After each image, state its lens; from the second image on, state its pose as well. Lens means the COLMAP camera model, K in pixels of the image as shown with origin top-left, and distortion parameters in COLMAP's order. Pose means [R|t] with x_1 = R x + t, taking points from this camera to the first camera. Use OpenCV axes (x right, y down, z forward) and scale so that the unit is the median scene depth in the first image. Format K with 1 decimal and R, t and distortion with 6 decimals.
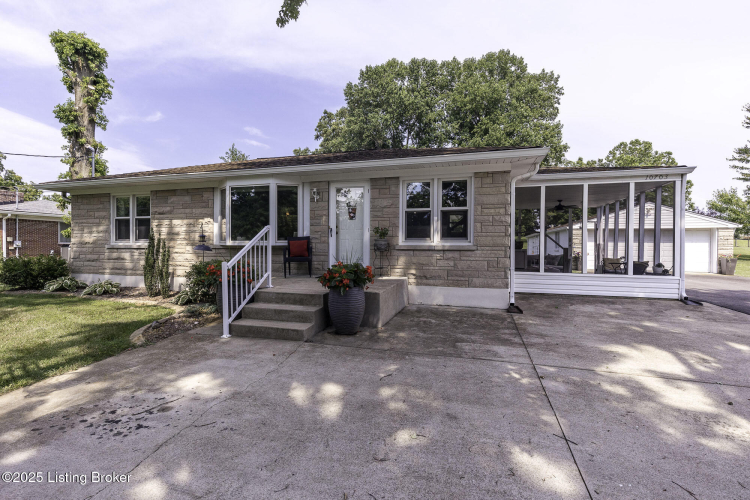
lens RADIAL K [[340.9, 0, 373.8], [0, 340.9, 253.2], [0, 0, 1]] dist [0.005509, 0.000337]
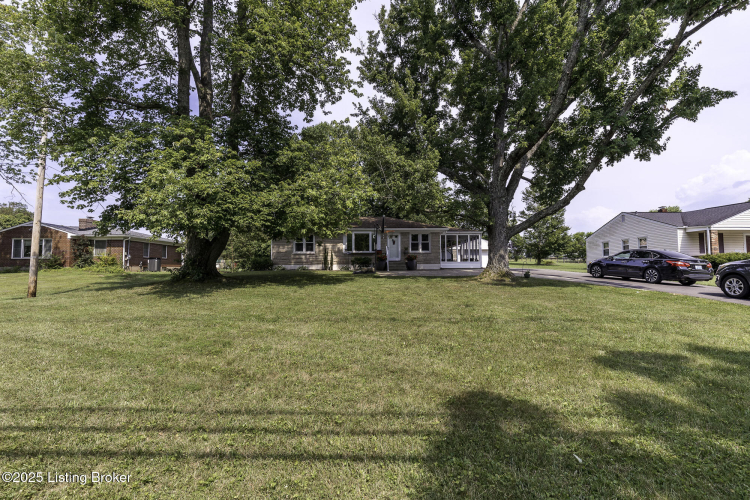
lens RADIAL K [[335.8, 0, 372.9], [0, 335.8, 250.1], [0, 0, 1]] dist [0.002278, 0.000952]
pose [[0.951495, 0.007749, 0.307568, -0.523318], [0.015381, 0.997235, -0.072710, 0.076882], [-0.307281, 0.073914, 0.948744, -0.827934]]
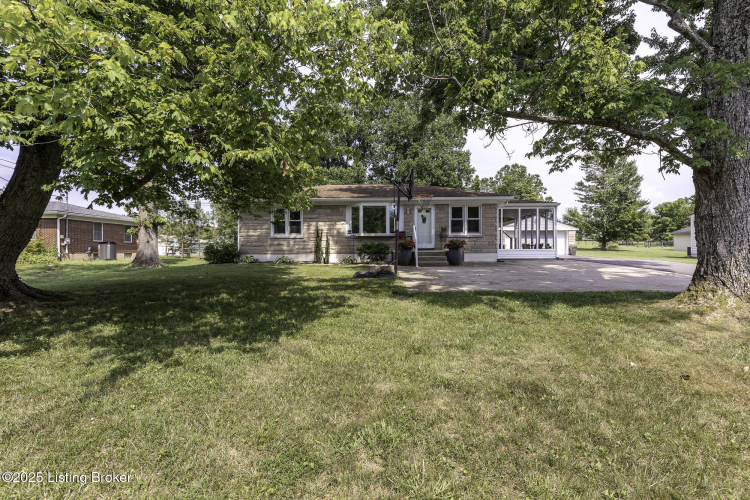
lens RADIAL K [[335.8, 0, 372.9], [0, 335.8, 250.1], [0, 0, 1]] dist [0.002278, 0.000952]
pose [[0.966965, -0.008389, 0.254770, -0.378791], [0.013515, 0.999740, -0.018378, 0.041892], [-0.254549, 0.021214, 0.966827, -0.381846]]
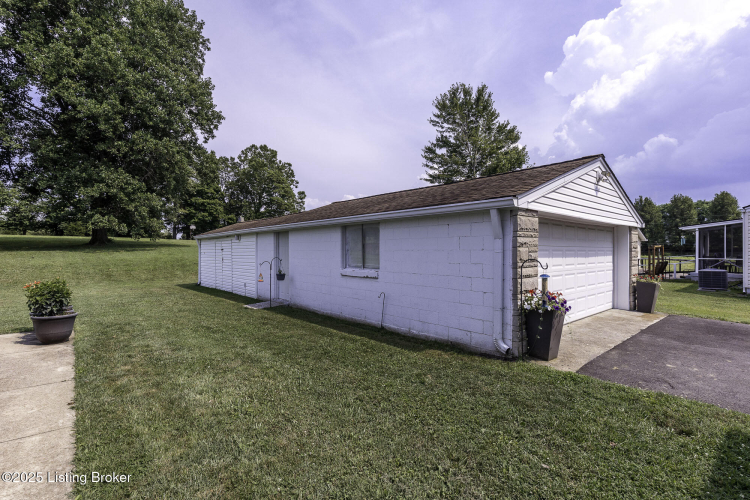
lens RADIAL K [[353.8, 0, 375.0], [0, 353.8, 250.0], [0, 0, 1]] dist [0.001487, 0.000324]
pose [[0.533997, -0.007225, 0.845456, 0.257139], [0.022241, 0.999737, -0.005504, -0.036834], [-0.845194, 0.021742, 0.534017, 0.845028]]
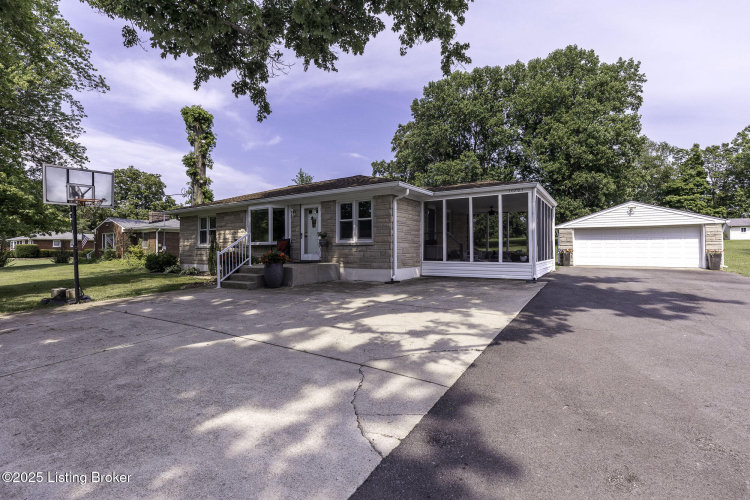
lens RADIAL K [[335.8, 0, 372.9], [0, 335.8, 250.1], [0, 0, 1]] dist [0.002278, 0.000952]
pose [[0.962114, -0.009536, -0.272480, 0.267583], [0.003808, 0.999761, -0.021540, 0.017537], [0.272620, 0.019686, 0.961920, -0.183558]]
